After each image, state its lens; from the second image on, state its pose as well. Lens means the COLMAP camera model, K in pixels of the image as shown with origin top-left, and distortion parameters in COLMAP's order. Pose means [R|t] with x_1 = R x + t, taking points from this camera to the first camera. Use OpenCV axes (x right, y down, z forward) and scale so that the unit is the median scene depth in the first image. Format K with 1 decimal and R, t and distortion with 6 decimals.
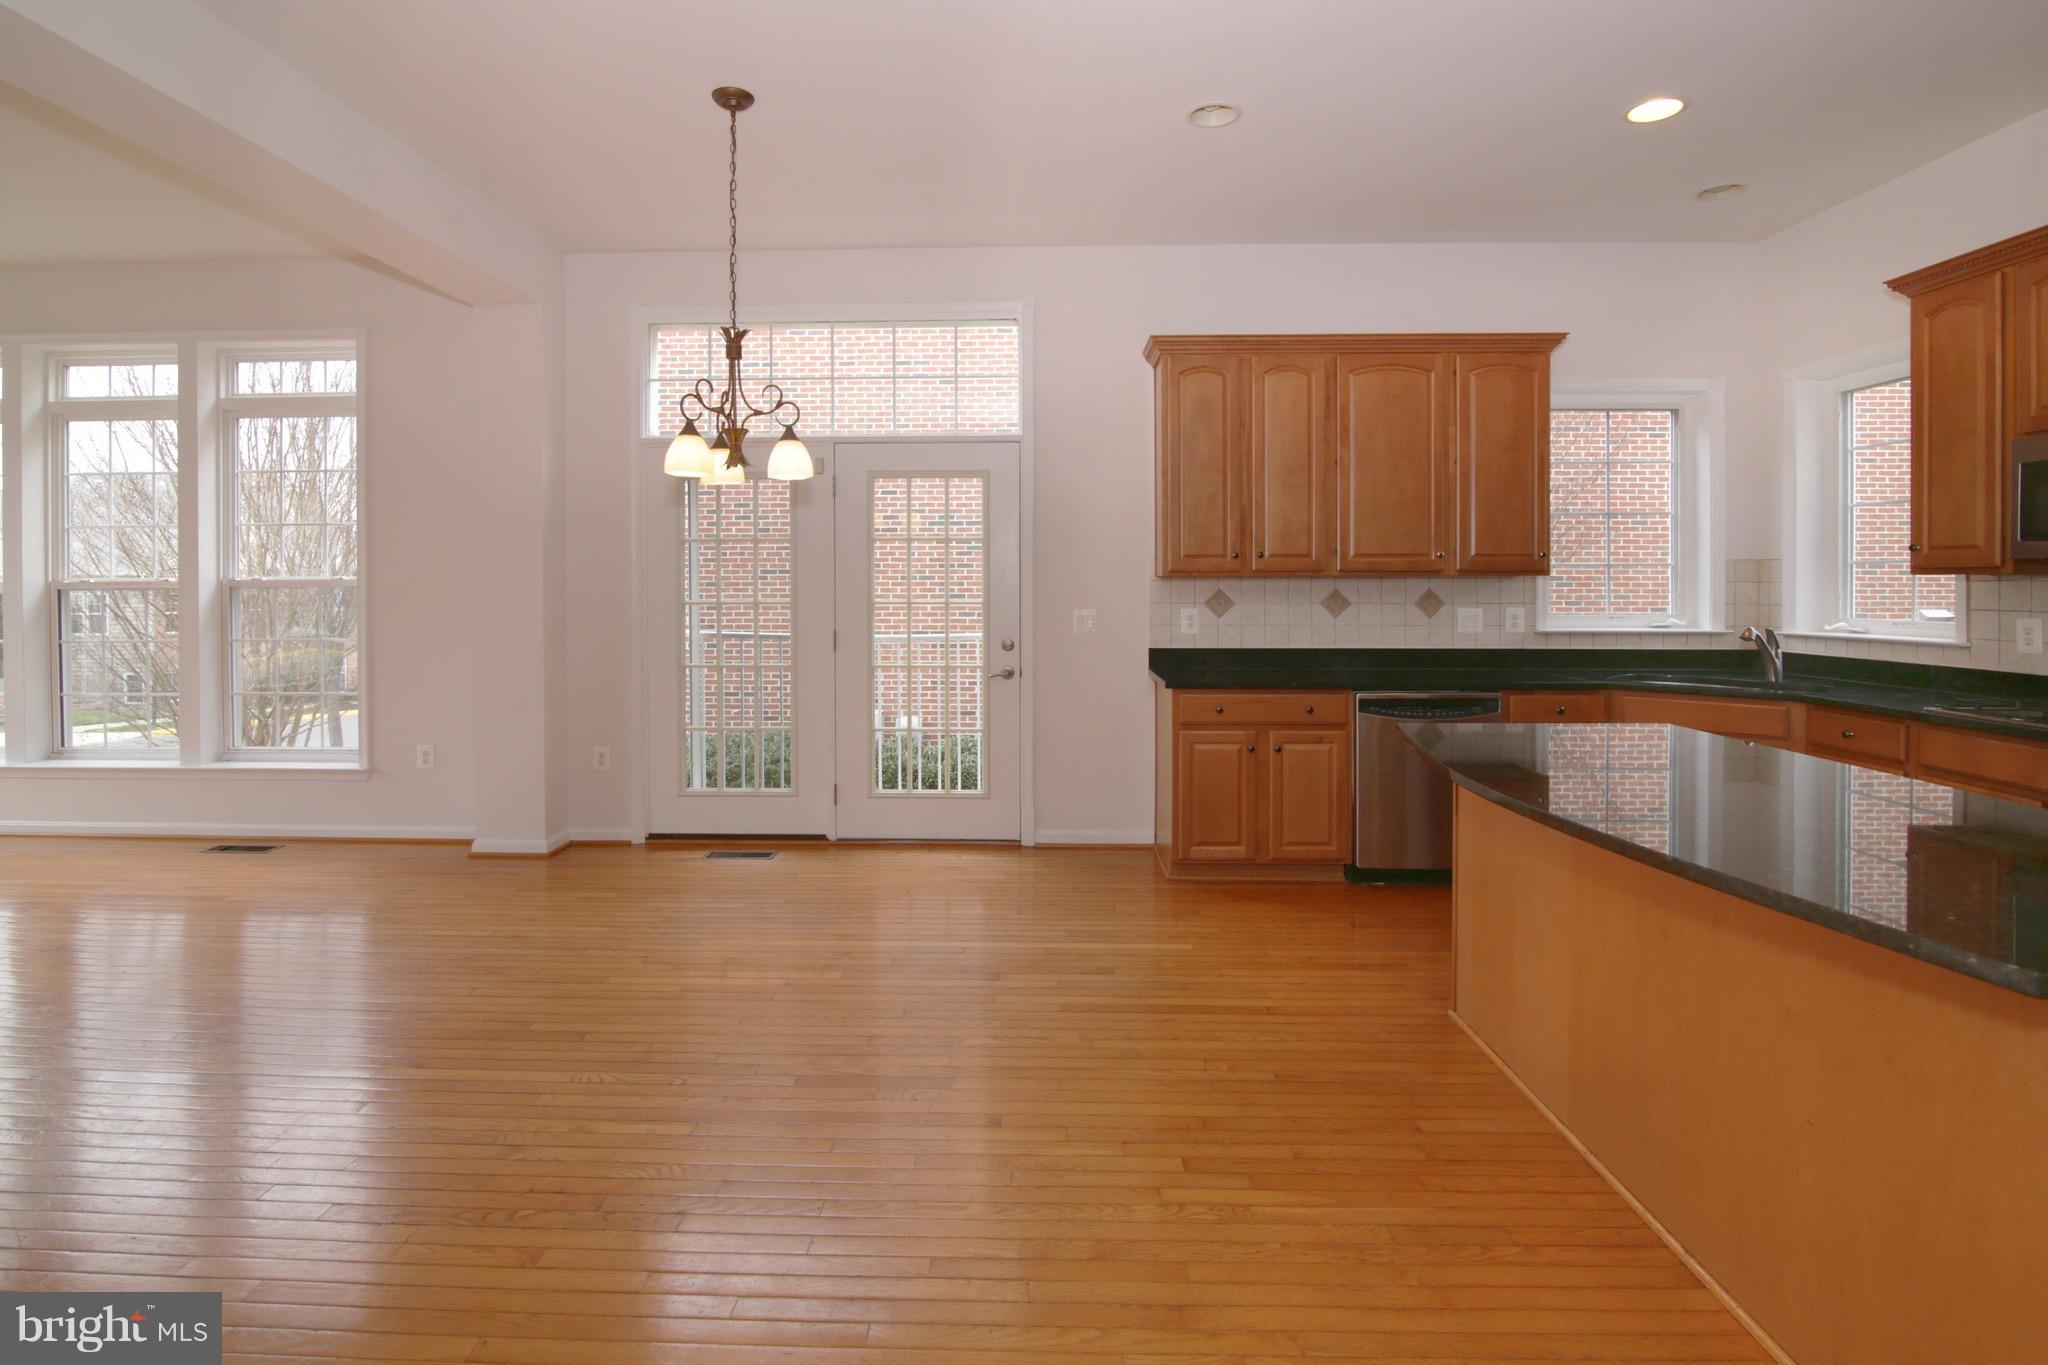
lens RADIAL K [[931.2, 0, 1032.1], [0, 931.2, 580.8], [0, 0, 1]] dist [-0.006191, -0.000398]
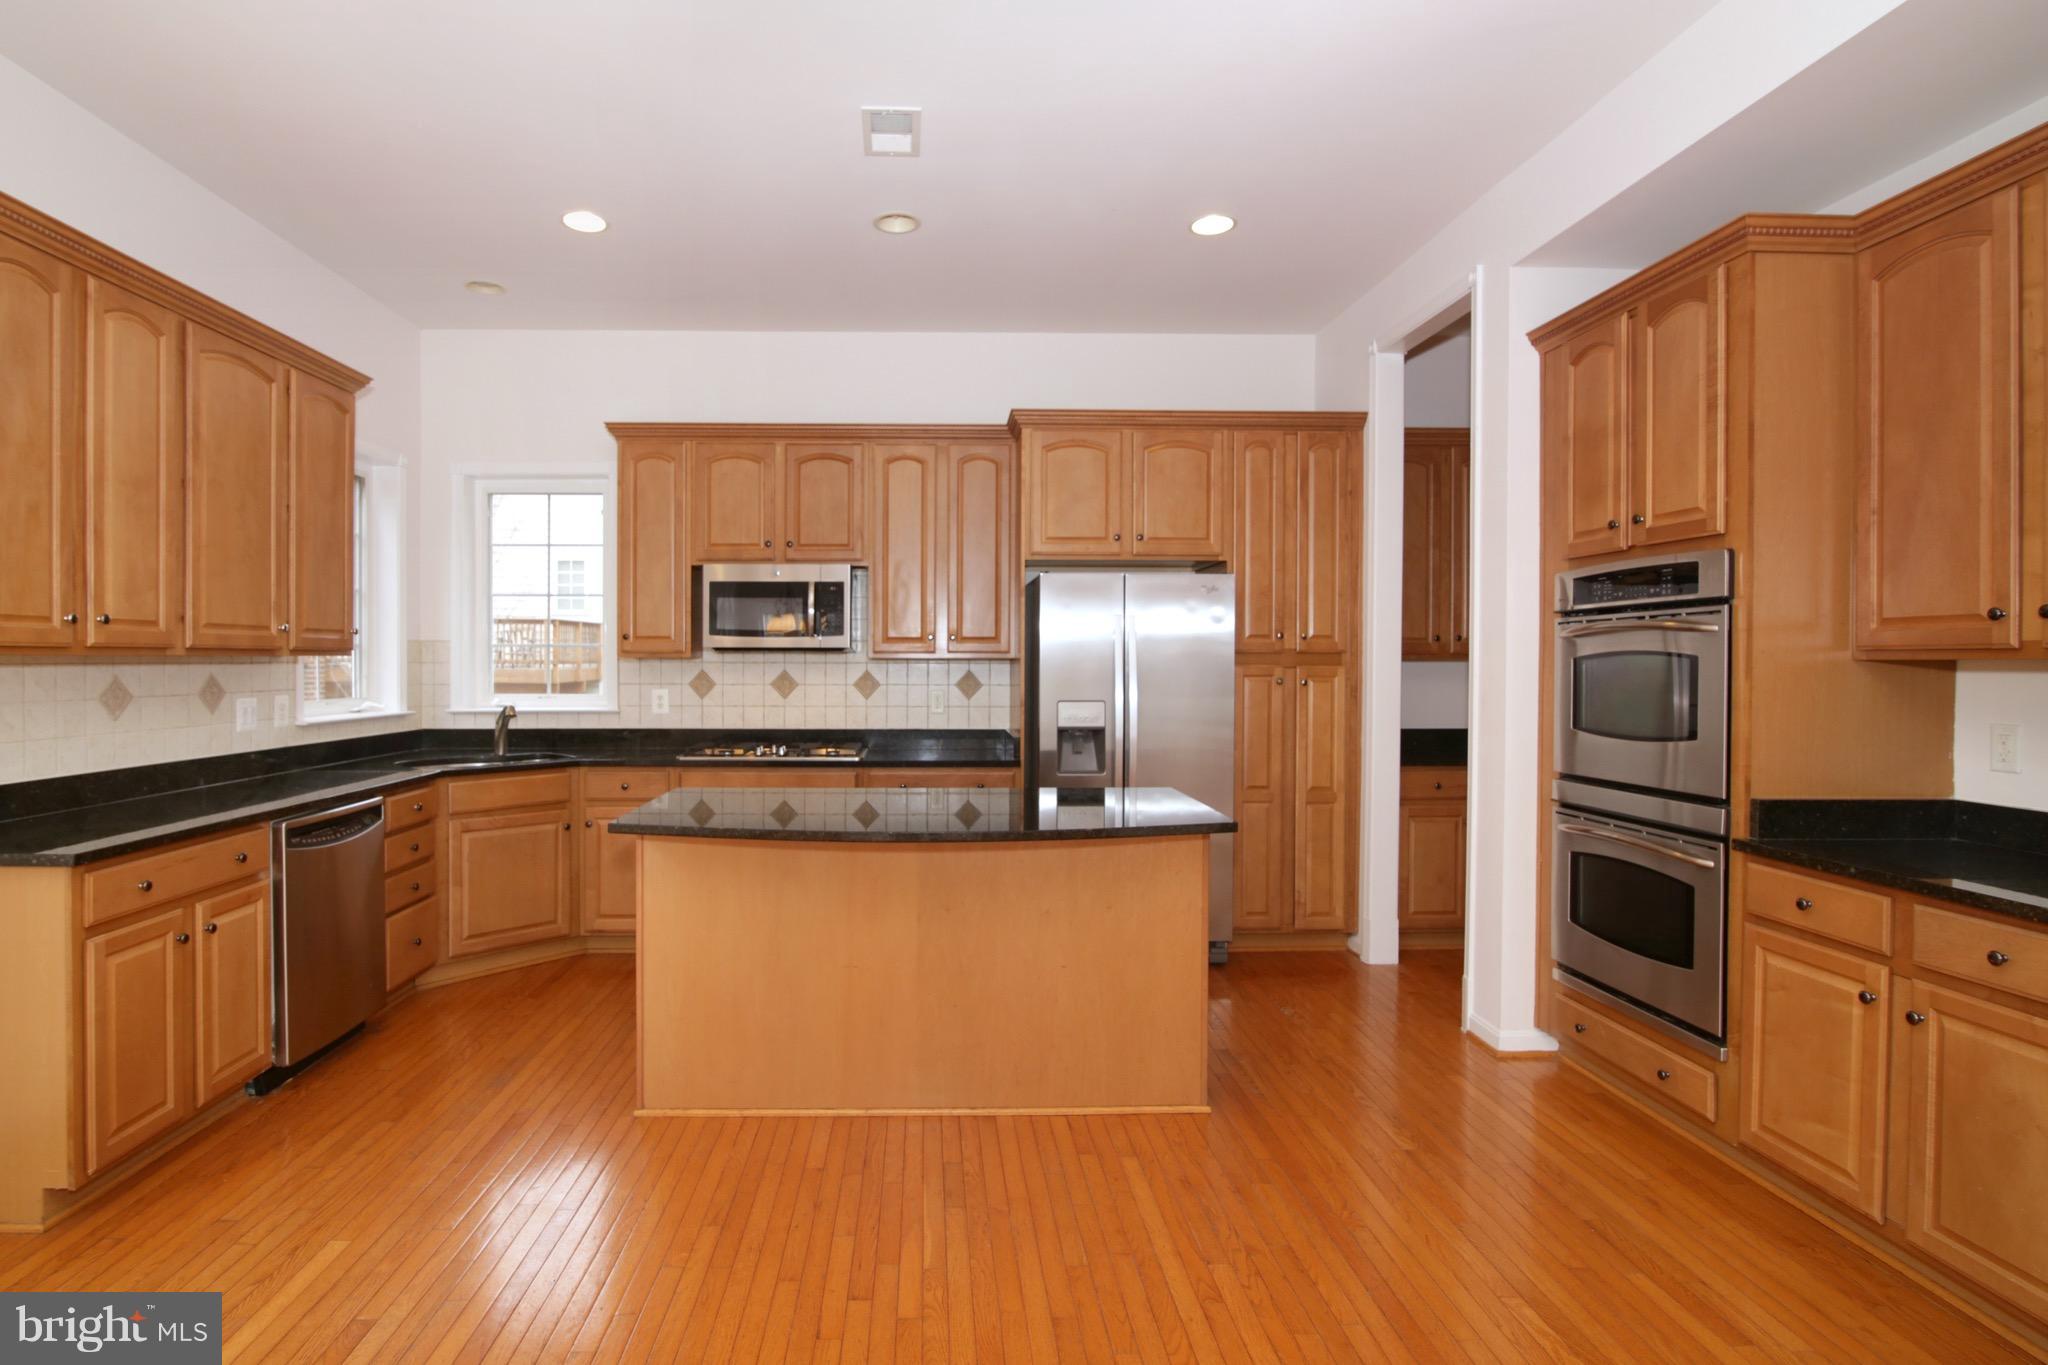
lens RADIAL K [[1021.8, 0, 1031.4], [0, 1021.8, 670.4], [0, 0, 1]] dist [-0.004744, -0.001133]
pose [[-0.066822, -0.010106, 0.997714, -0.467993], [-0.004056, 0.999943, 0.009857, -0.004768], [-0.997757, -0.003388, -0.066860, 0.492645]]
